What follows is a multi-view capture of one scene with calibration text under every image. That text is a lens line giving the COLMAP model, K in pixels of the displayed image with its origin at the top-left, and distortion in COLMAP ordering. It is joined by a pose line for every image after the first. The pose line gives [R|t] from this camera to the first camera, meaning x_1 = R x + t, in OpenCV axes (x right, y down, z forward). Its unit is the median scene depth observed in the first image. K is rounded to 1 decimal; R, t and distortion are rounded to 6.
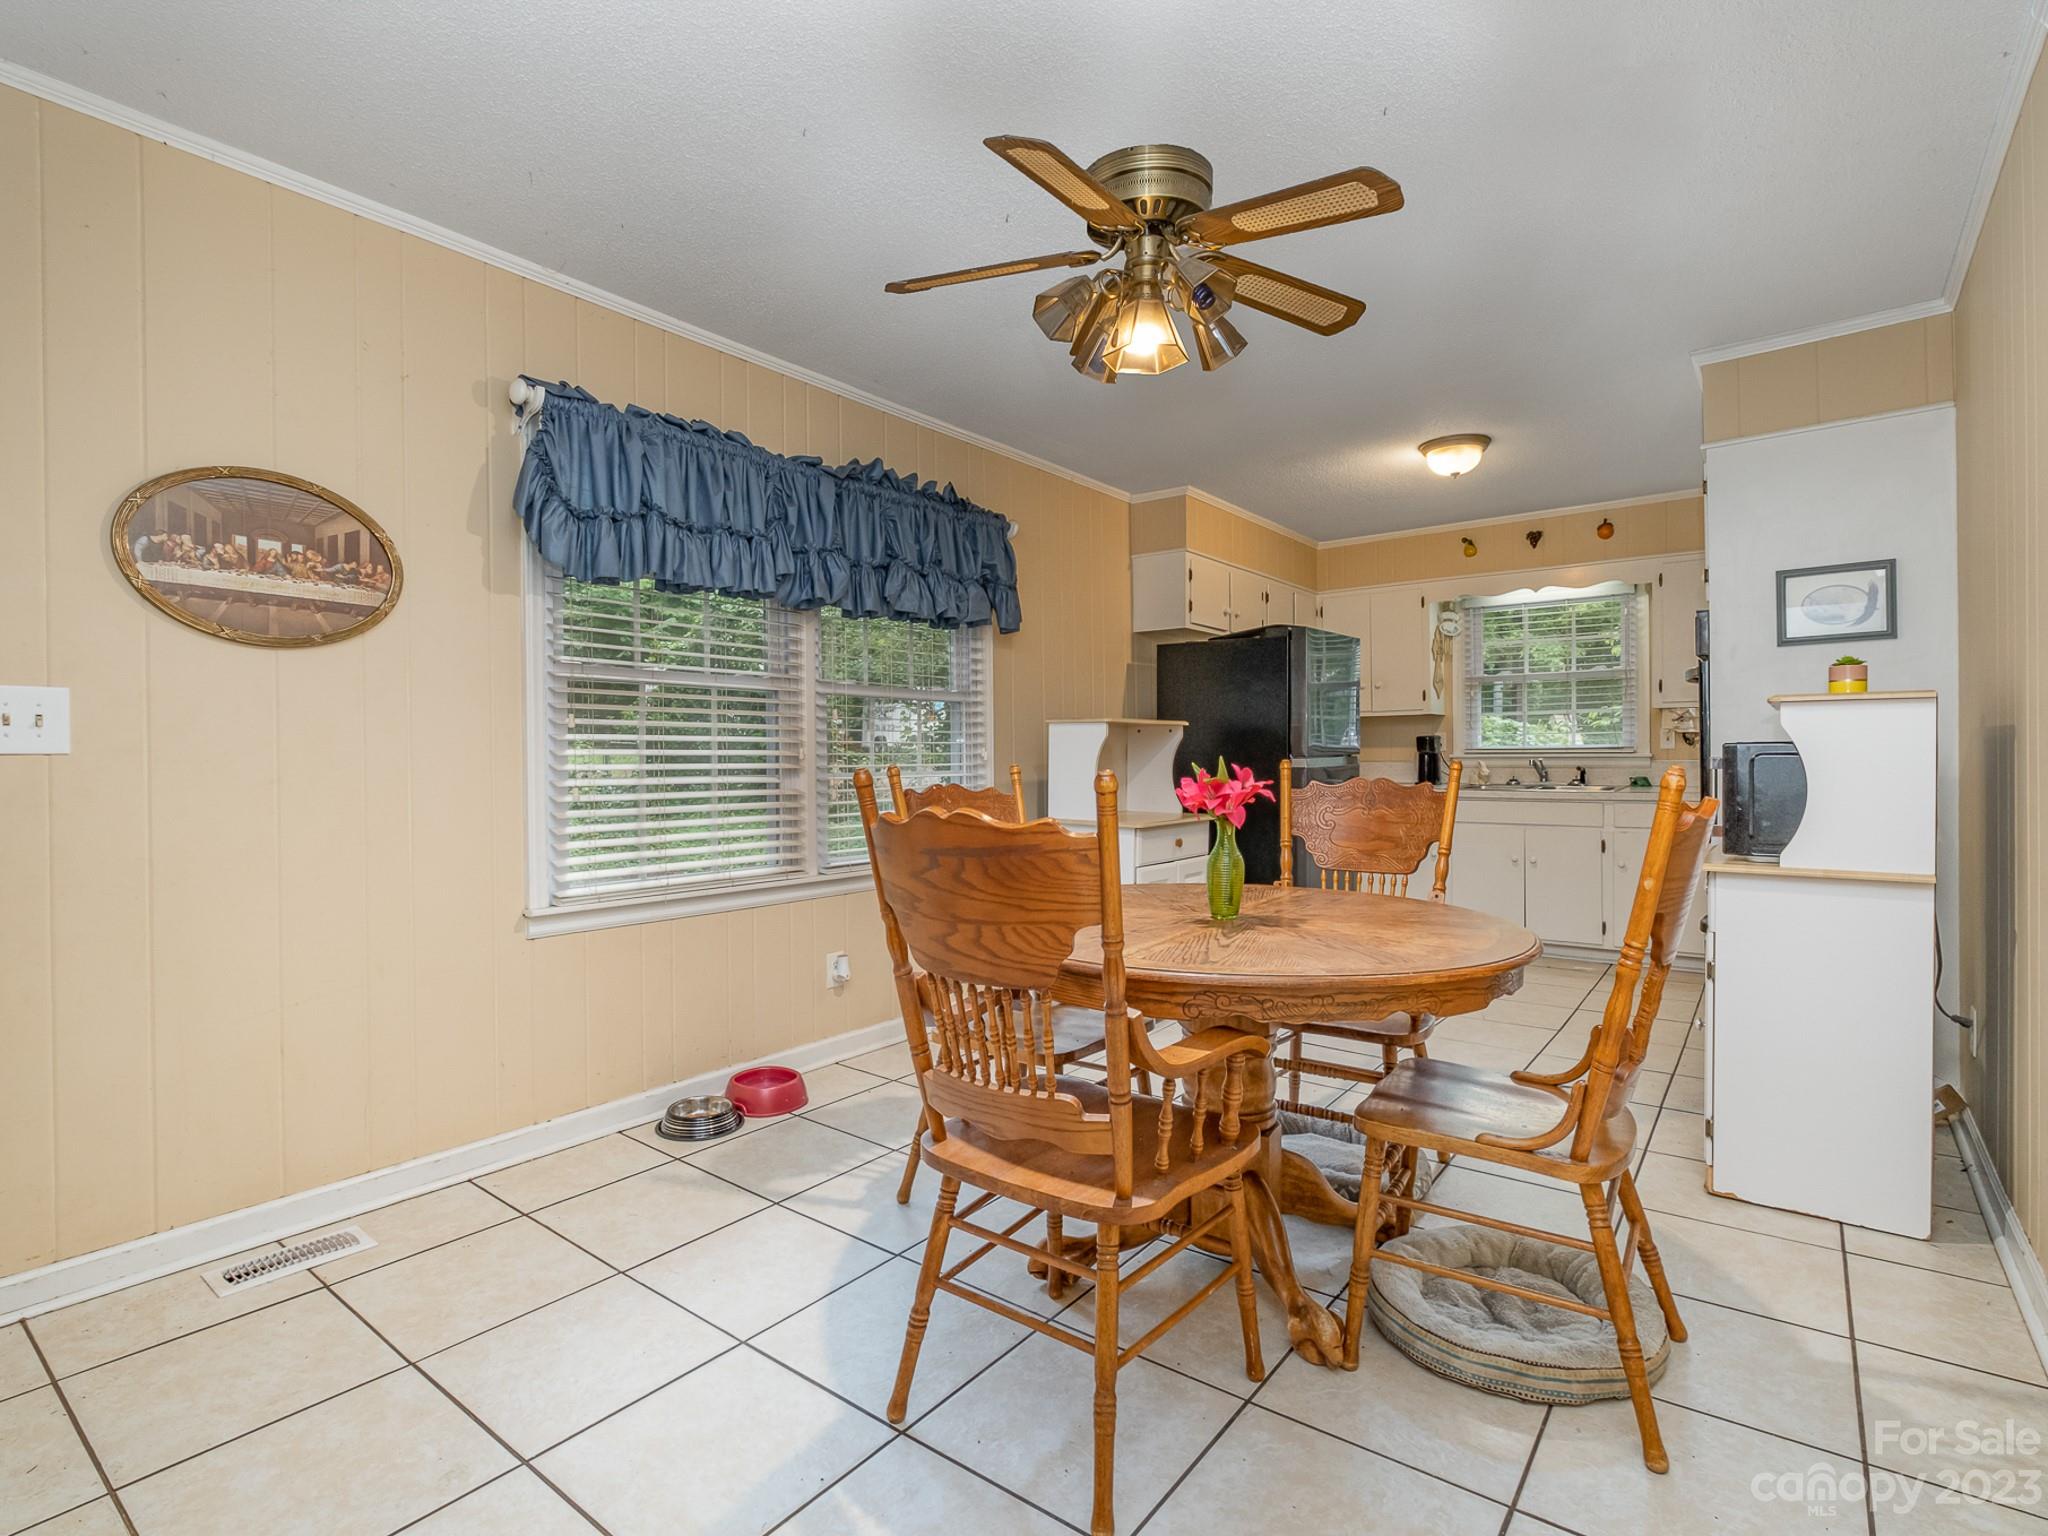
lens RADIAL K [[1022.8, 0, 1022.7], [0, 1022.8, 771.6], [0, 0, 1]] dist [0.002994, -0.003646]
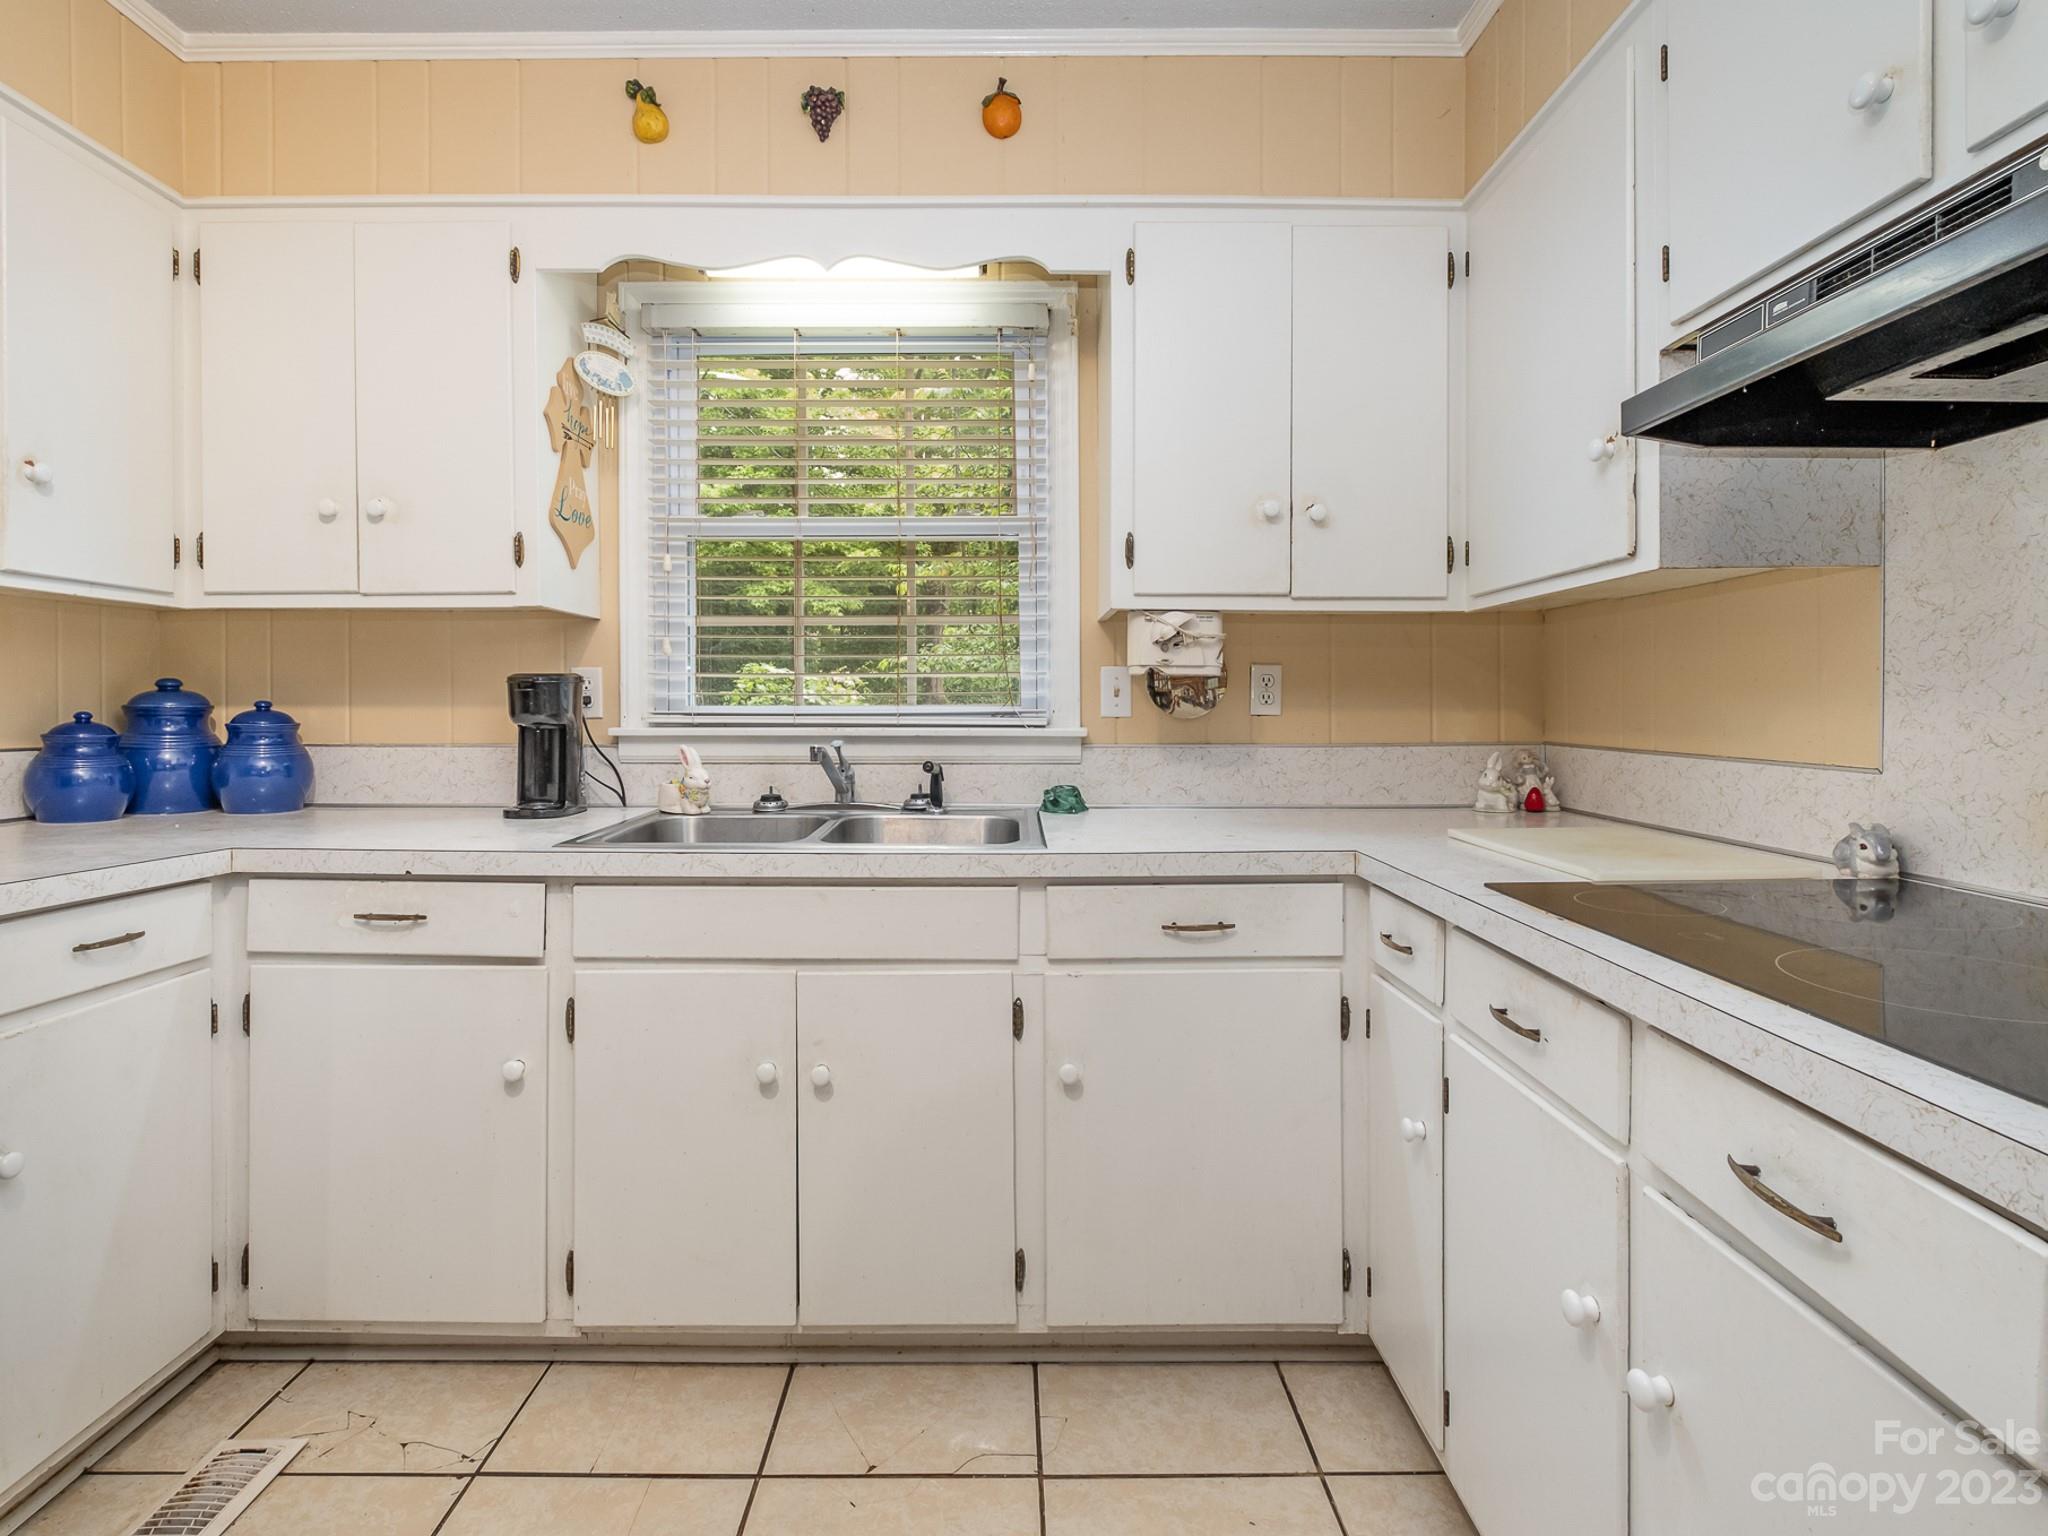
lens RADIAL K [[1051.9, 0, 1001.0], [0, 1051.9, 711.4], [0, 0, 1]] dist [0.000703, -0.003098]
pose [[0.802904, 0.005520, 0.596083, 0.340019], [0.002741, 0.999912, -0.012951, -0.019042], [-0.596103, 0.012032, 0.802818, 0.685972]]
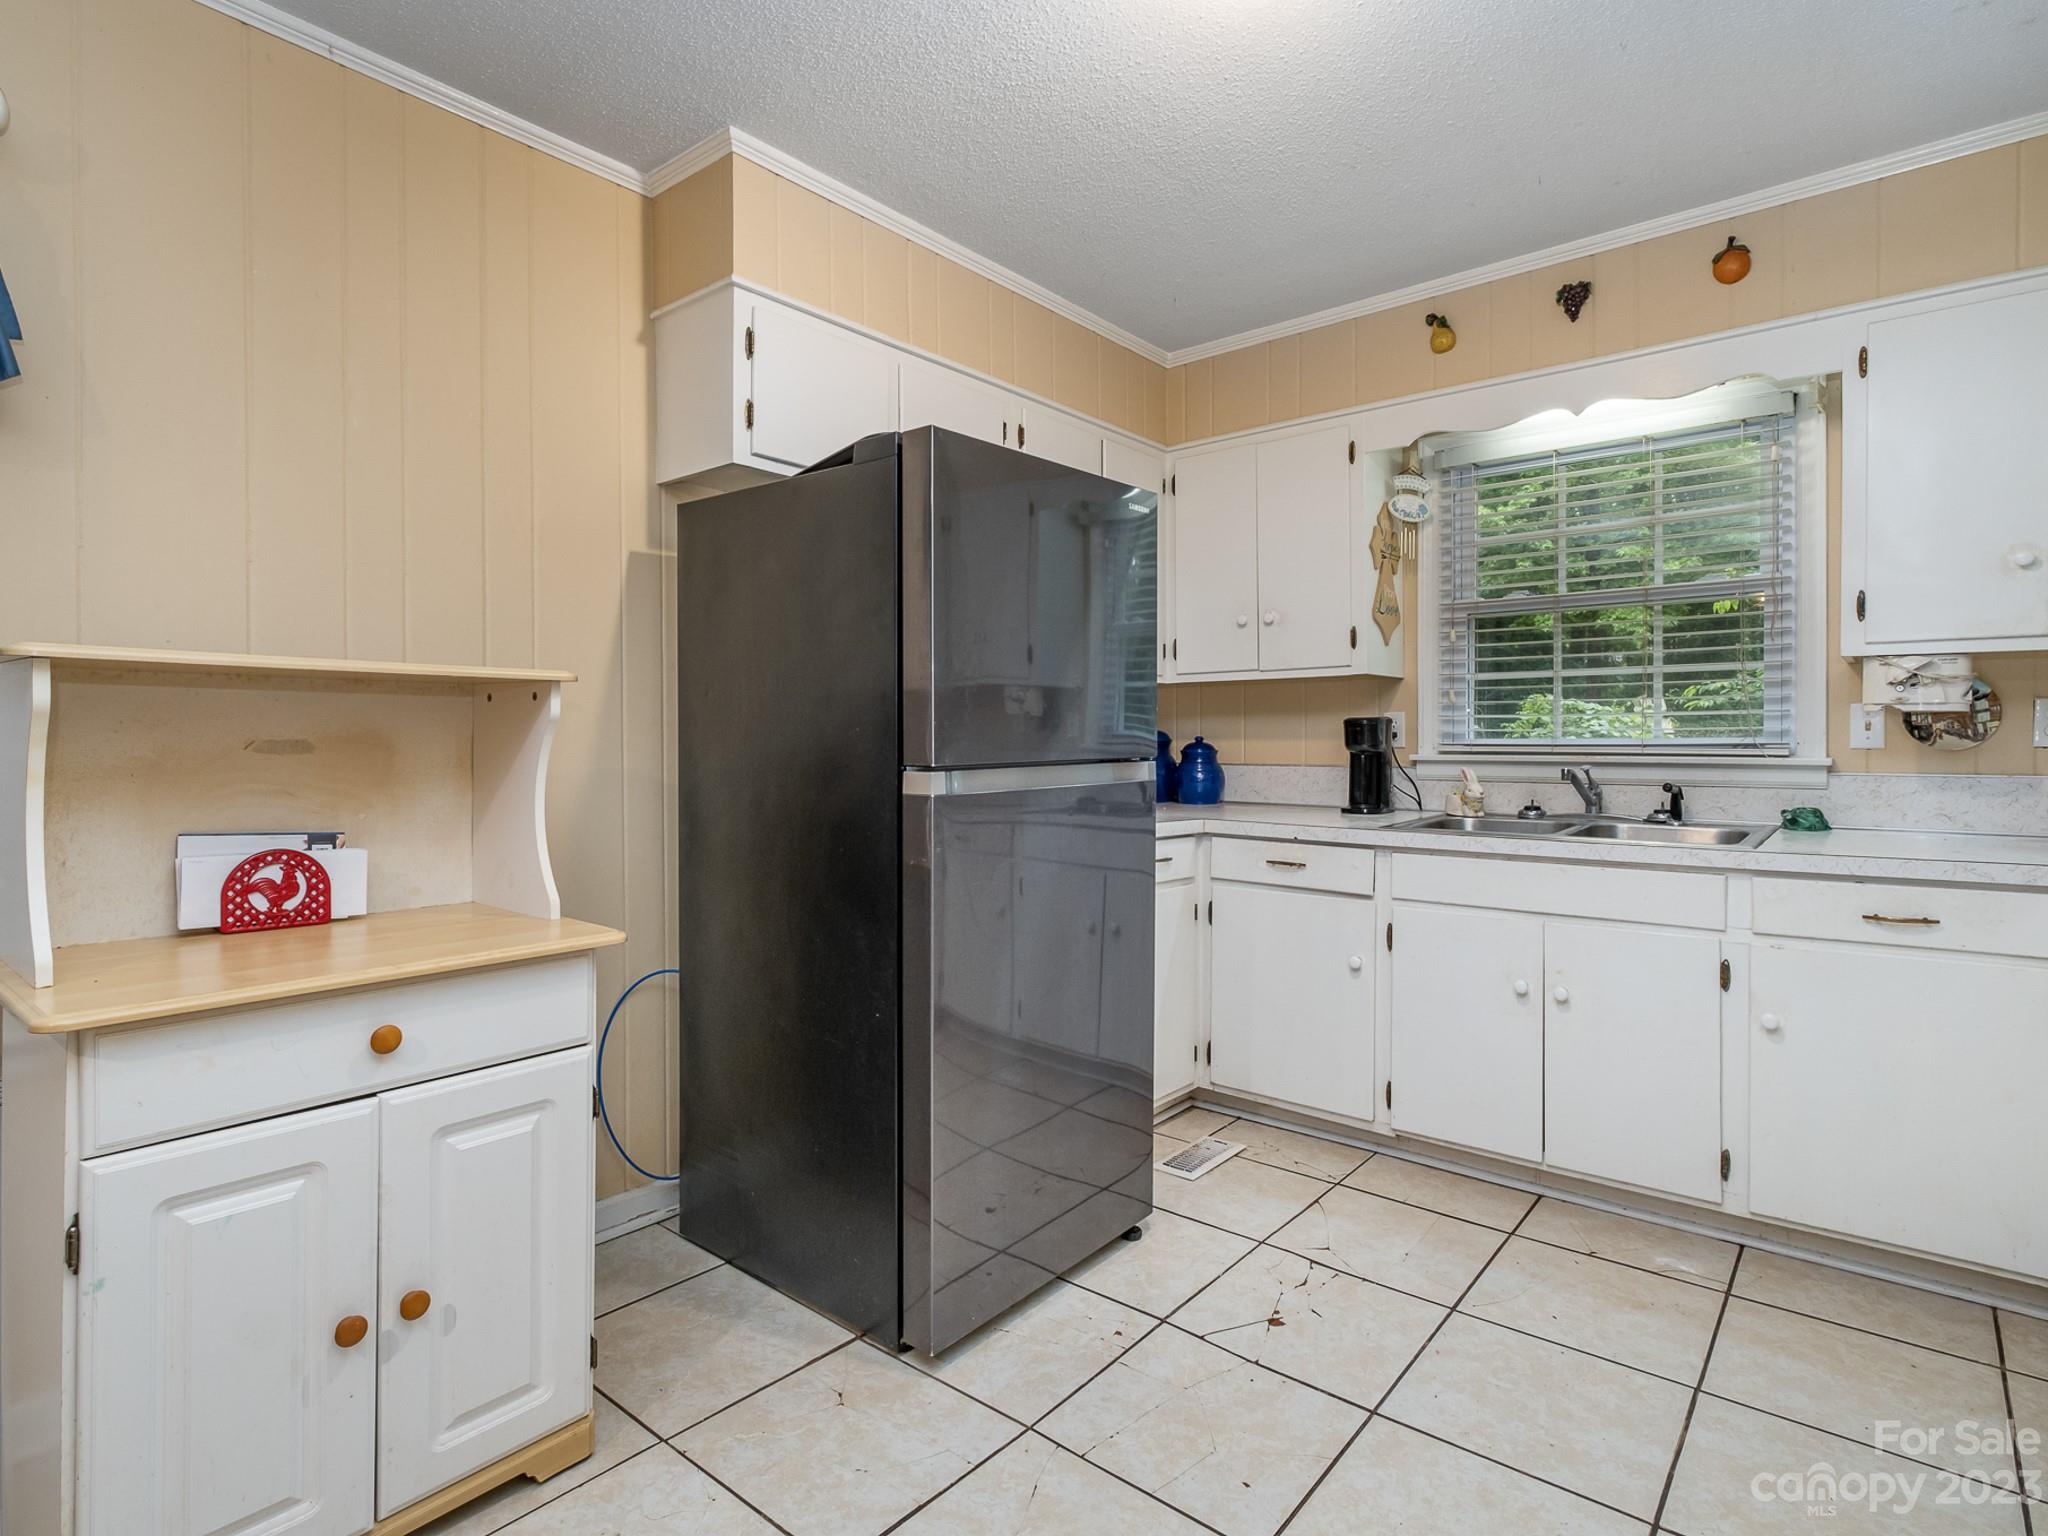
lens RADIAL K [[1074.3, 0, 1010.1], [0, 1074.3, 754.0], [0, 0, 1]] dist [-0.002539, -0.000207]
pose [[0.998500, 0.006970, -0.054301, 0.272088], [-0.007065, 0.999974, -0.001564, -0.016183], [0.054289, 0.001945, 0.998523, 0.497955]]
